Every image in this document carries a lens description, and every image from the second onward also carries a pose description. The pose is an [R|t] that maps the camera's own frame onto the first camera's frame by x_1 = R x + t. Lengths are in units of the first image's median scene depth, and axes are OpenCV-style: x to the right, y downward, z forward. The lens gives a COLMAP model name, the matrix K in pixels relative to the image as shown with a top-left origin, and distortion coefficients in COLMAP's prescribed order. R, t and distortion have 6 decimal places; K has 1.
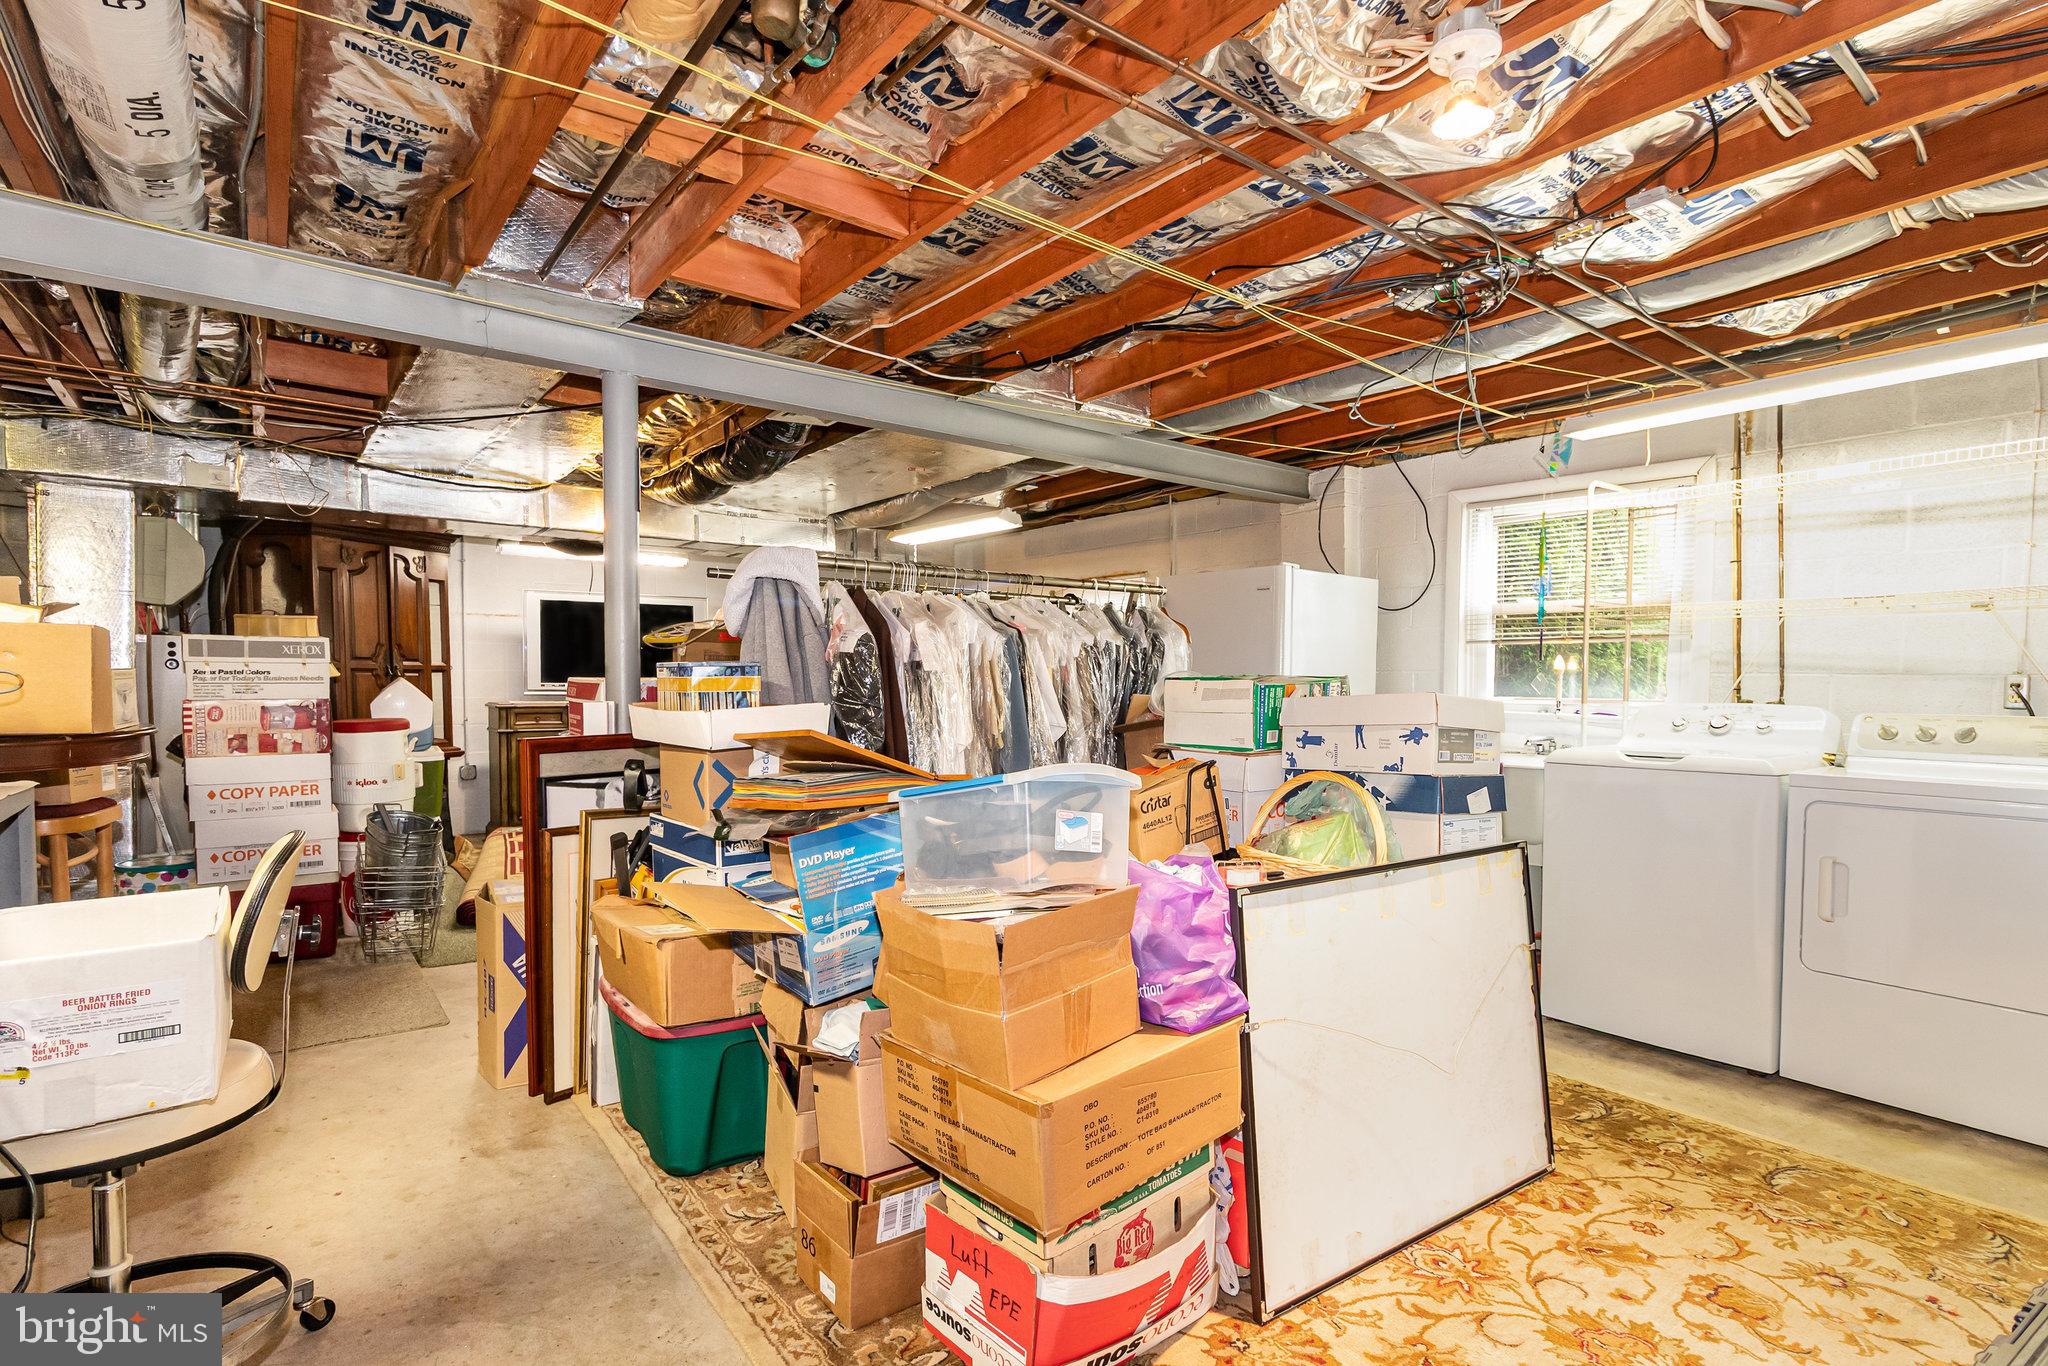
lens RADIAL K [[966.7, 0, 1046.6], [0, 966.7, 717.5], [0, 0, 1]] dist [0.000032, -0.000037]
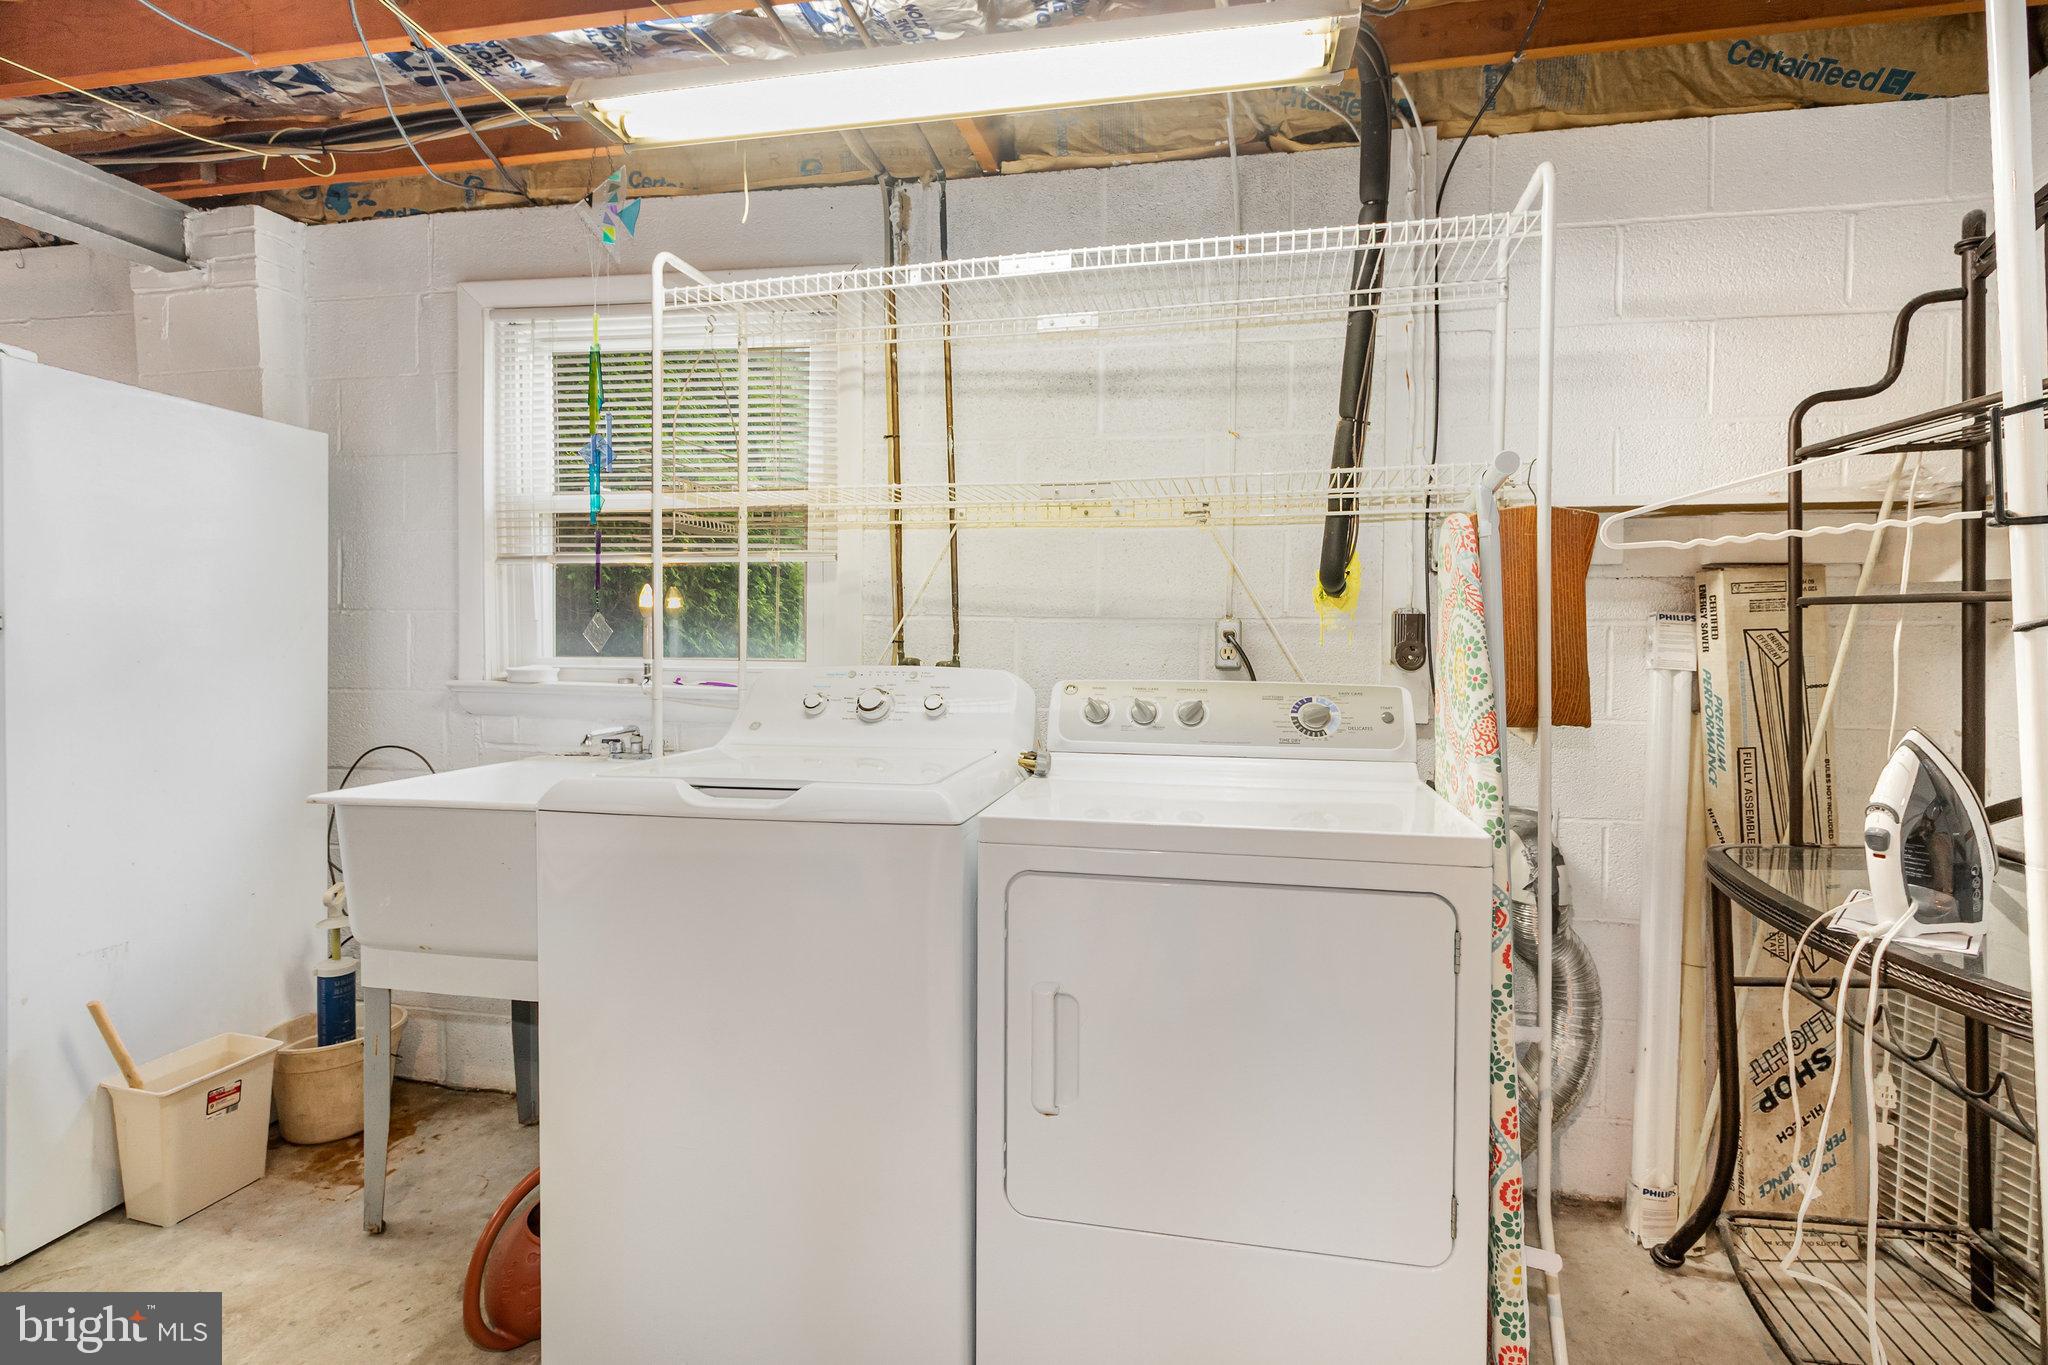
lens RADIAL K [[966.7, 0, 1067.2], [0, 966.7, 634.5], [0, 0, 1]] dist [0.000032, -0.000037]
pose [[0.715722, -0.004291, 0.698372, 0.366474], [0.026935, 0.999407, -0.021463, -0.018073], [-0.697866, 0.034173, 0.715413, 0.490988]]
